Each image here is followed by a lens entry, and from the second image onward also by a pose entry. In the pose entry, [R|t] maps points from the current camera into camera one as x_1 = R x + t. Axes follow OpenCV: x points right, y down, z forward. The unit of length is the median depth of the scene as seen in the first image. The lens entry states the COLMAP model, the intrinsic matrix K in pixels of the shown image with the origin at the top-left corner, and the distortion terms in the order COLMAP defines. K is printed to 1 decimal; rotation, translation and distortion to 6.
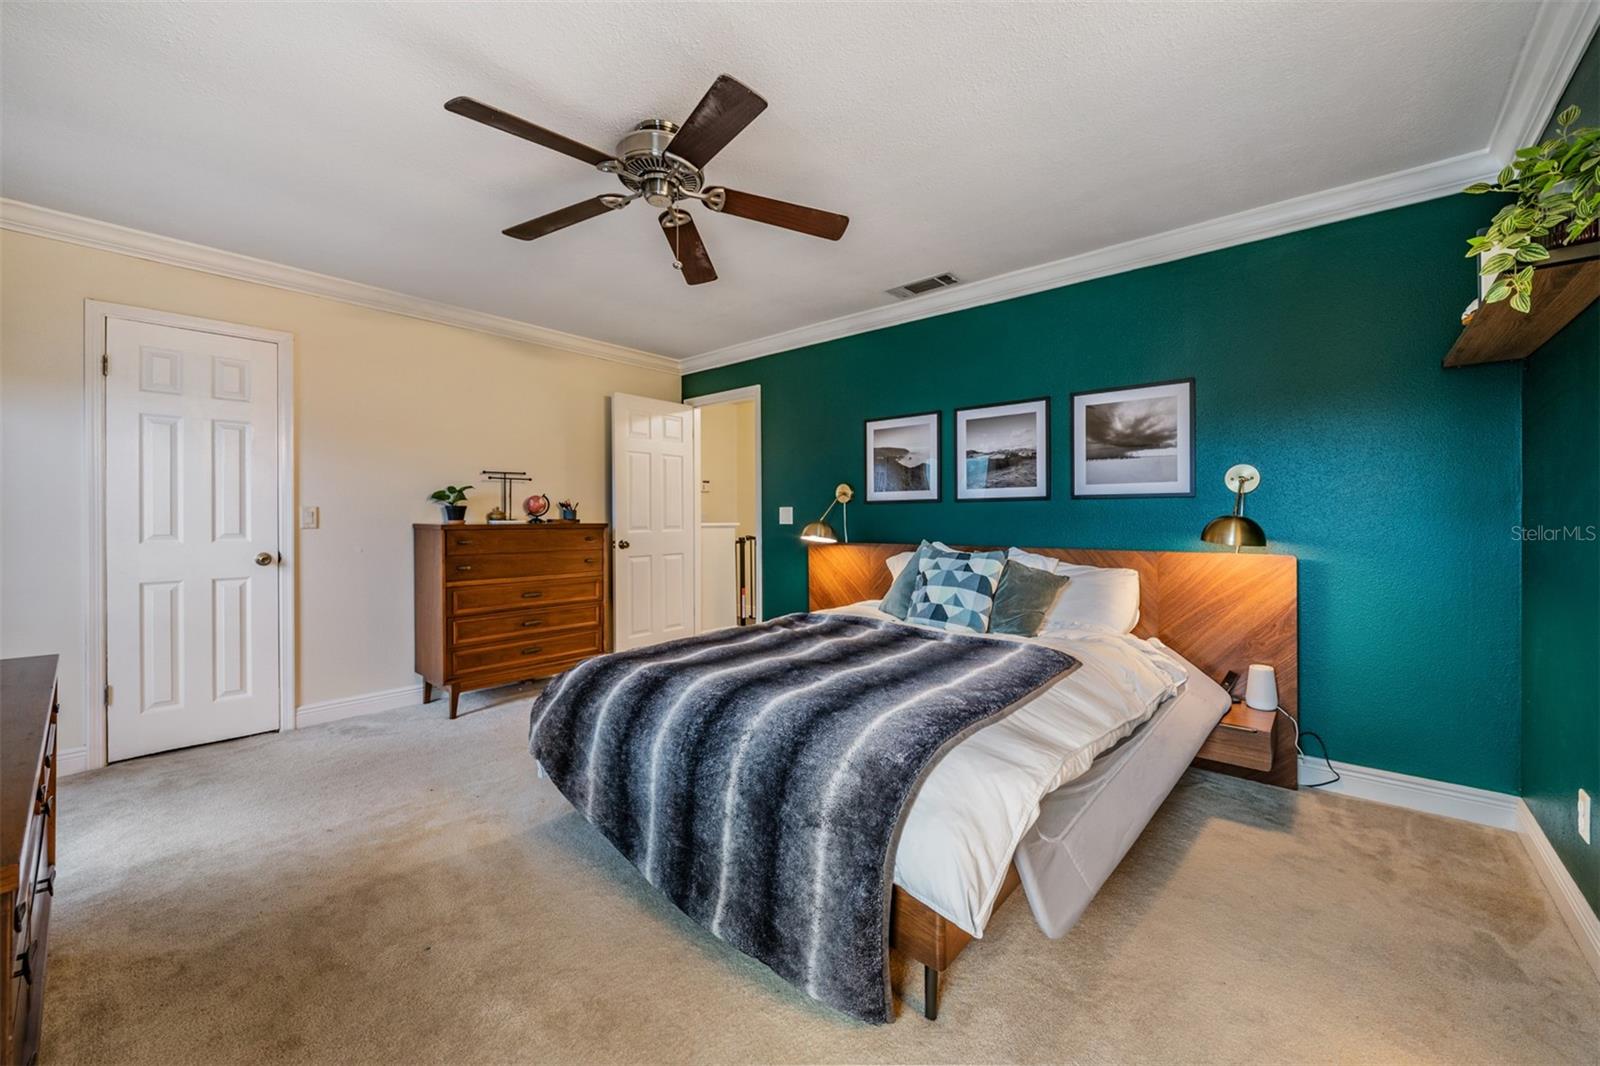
lens RADIAL K [[624.7, 0, 798.1], [0, 624.7, 523.6], [0, 0, 1]] dist [-0.002459, -0.000563]
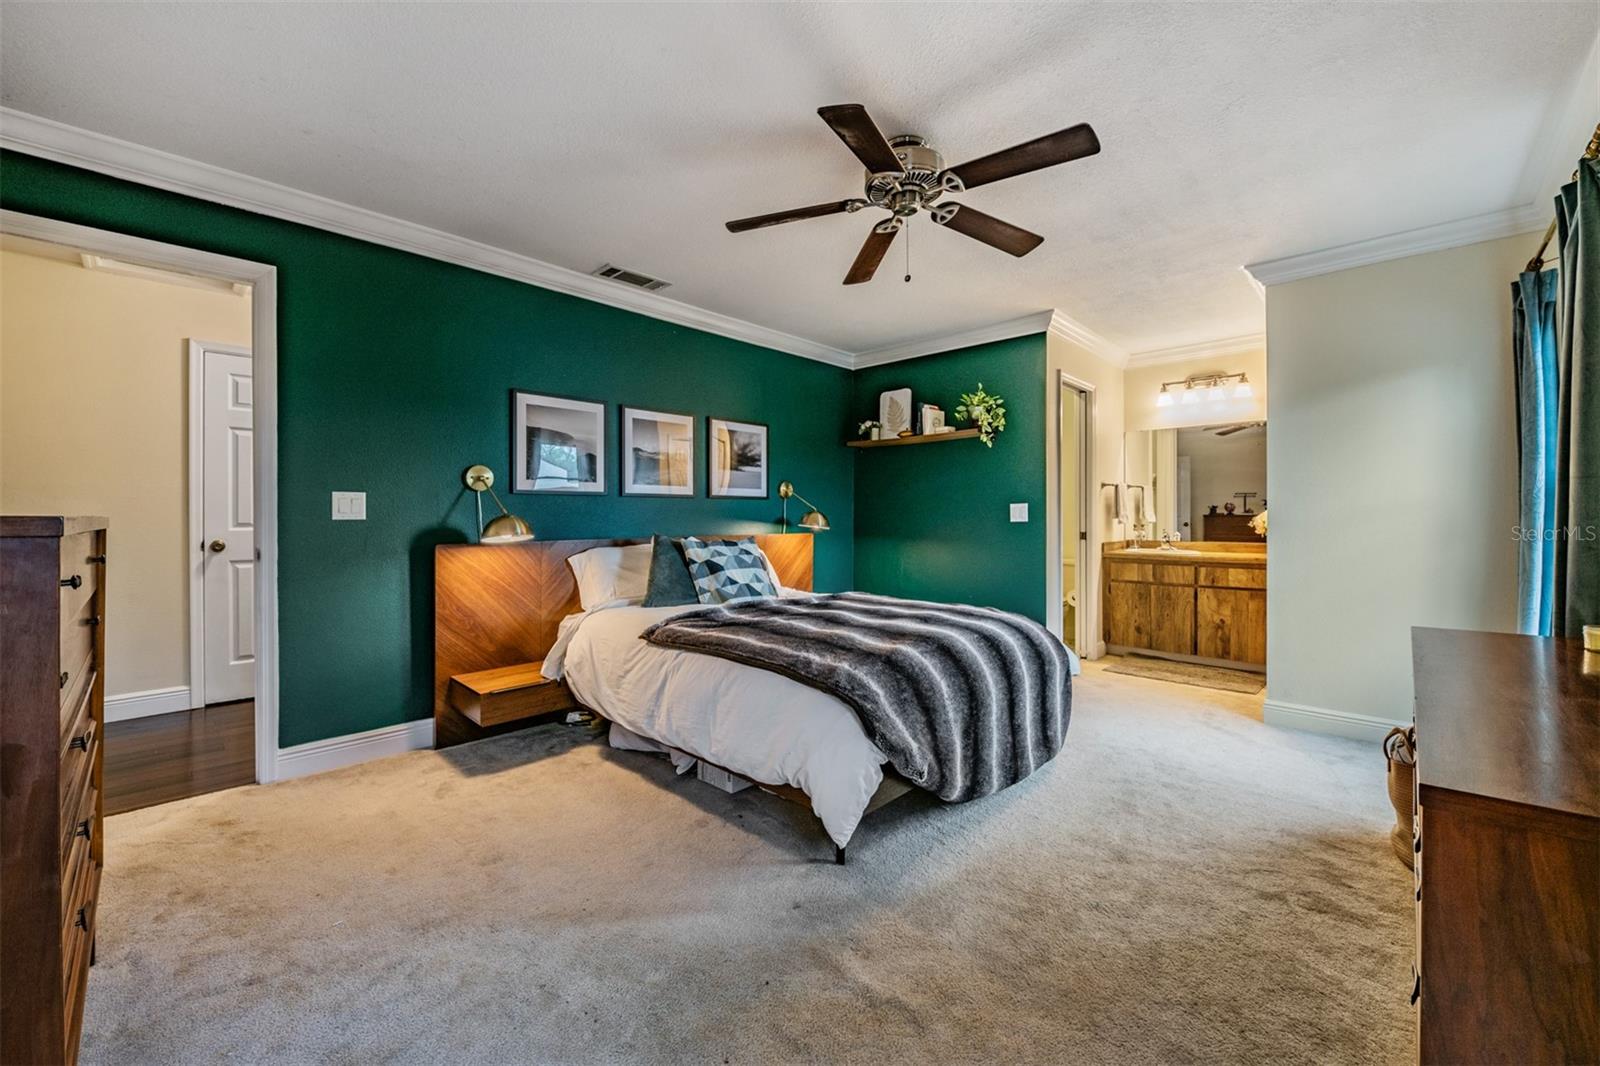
lens RADIAL K [[624.7, 0, 798.1], [0, 624.7, 523.6], [0, 0, 1]] dist [-0.002459, -0.000563]
pose [[0.059743, -0.014158, 0.998113, -0.843460], [0.003659, 0.999896, 0.013965, -0.002566], [-0.998207, 0.002818, 0.059789, 0.728648]]
